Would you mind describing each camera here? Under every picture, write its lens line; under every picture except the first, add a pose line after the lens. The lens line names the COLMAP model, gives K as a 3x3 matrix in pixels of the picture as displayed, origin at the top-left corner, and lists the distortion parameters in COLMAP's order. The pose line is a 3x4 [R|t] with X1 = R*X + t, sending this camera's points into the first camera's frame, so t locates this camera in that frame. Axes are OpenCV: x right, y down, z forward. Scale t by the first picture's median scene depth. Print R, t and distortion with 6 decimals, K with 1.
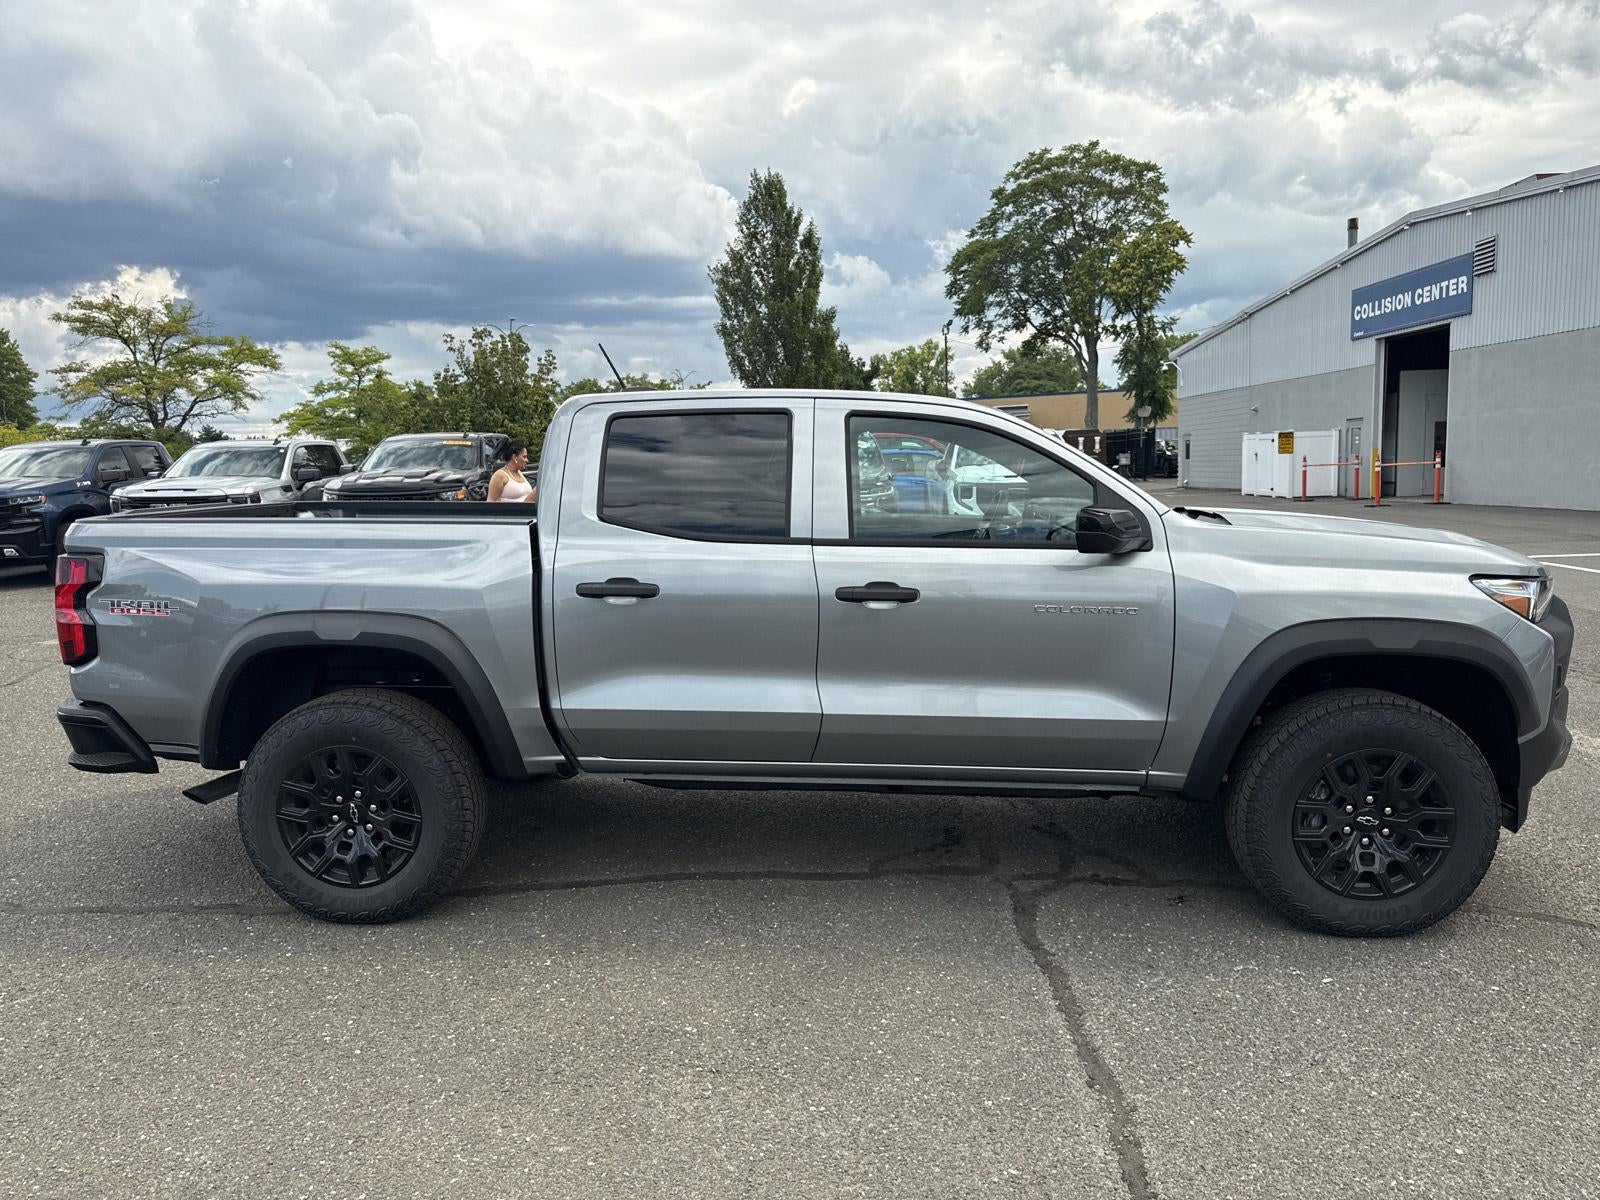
lens RADIAL K [[1148.8, 0, 819.2], [0, 1148.8, 593.4], [0, 0, 1]] dist [0.004495, -0.011380]
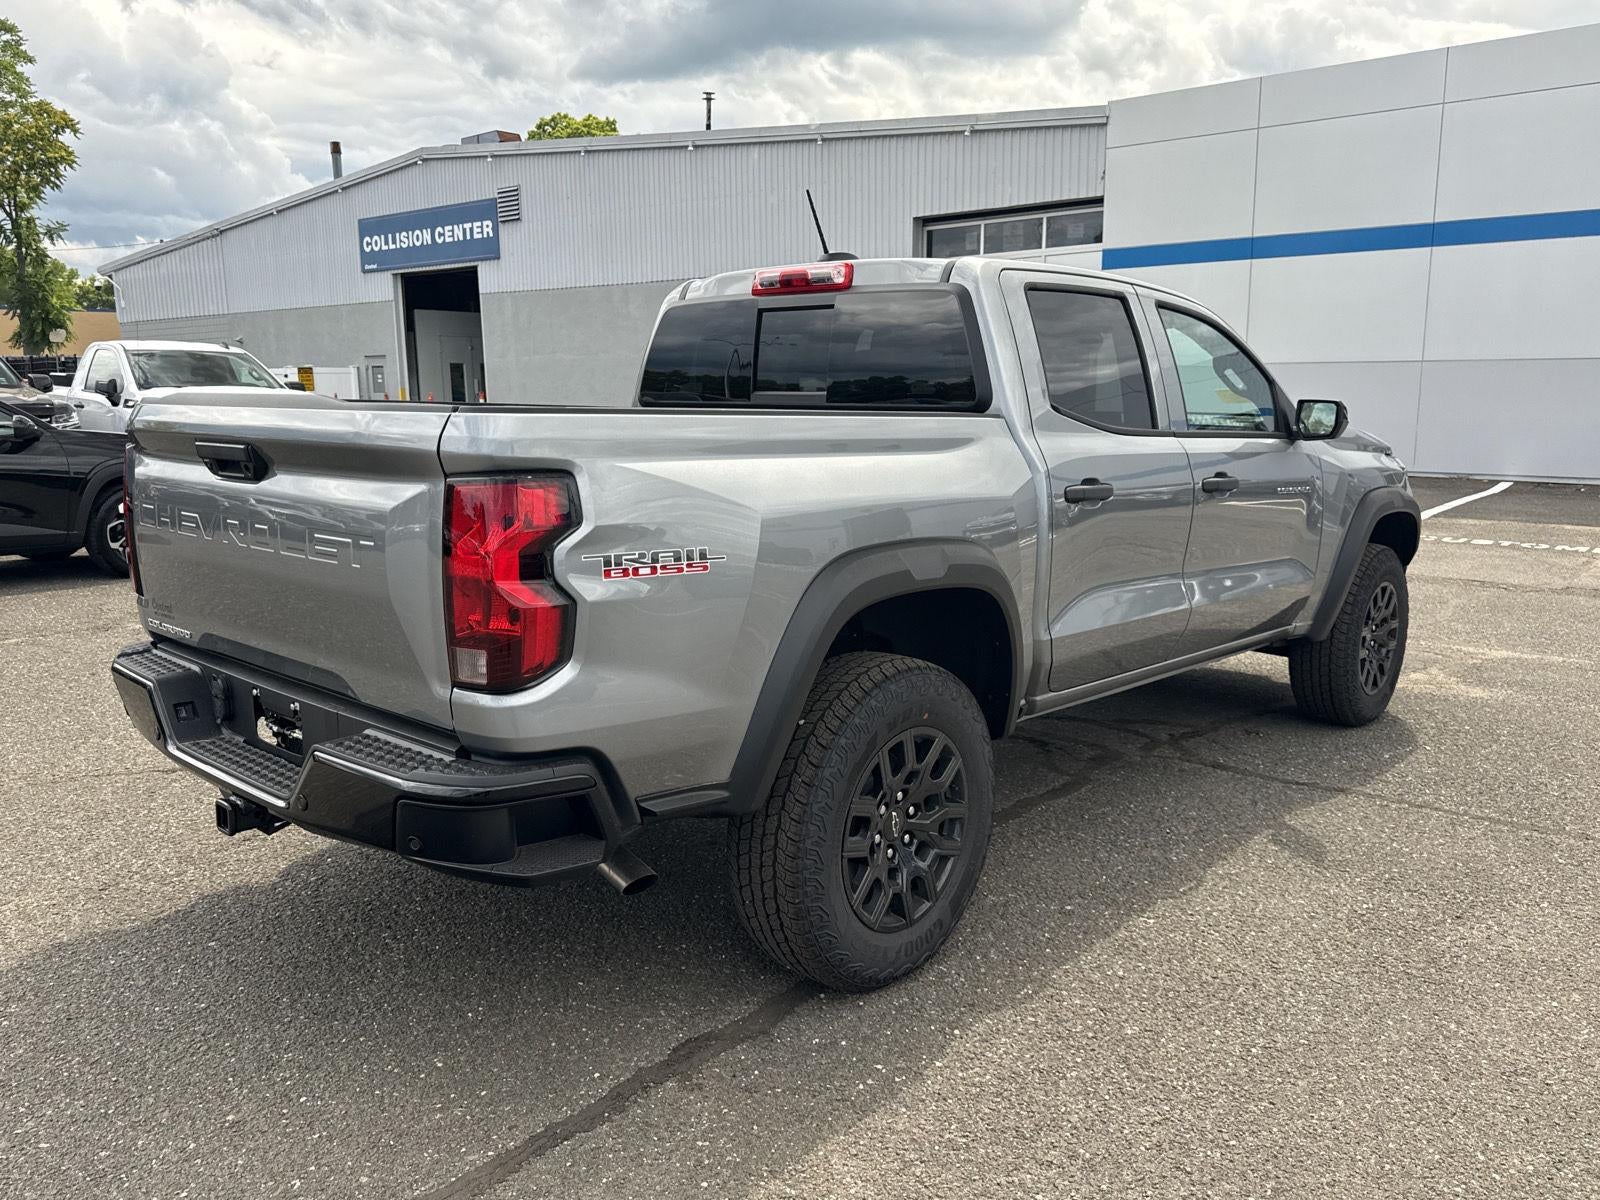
lens RADIAL K [[1221.4, 0, 801.2], [0, 1221.4, 622.6], [0, 0, 1]] dist [0.004458, -0.023948]
pose [[0.612038, -0.121620, 0.781420, -0.159354], [0.074448, 0.992576, 0.096174, -0.001642], [-0.787316, -0.000687, 0.616549, 0.093912]]
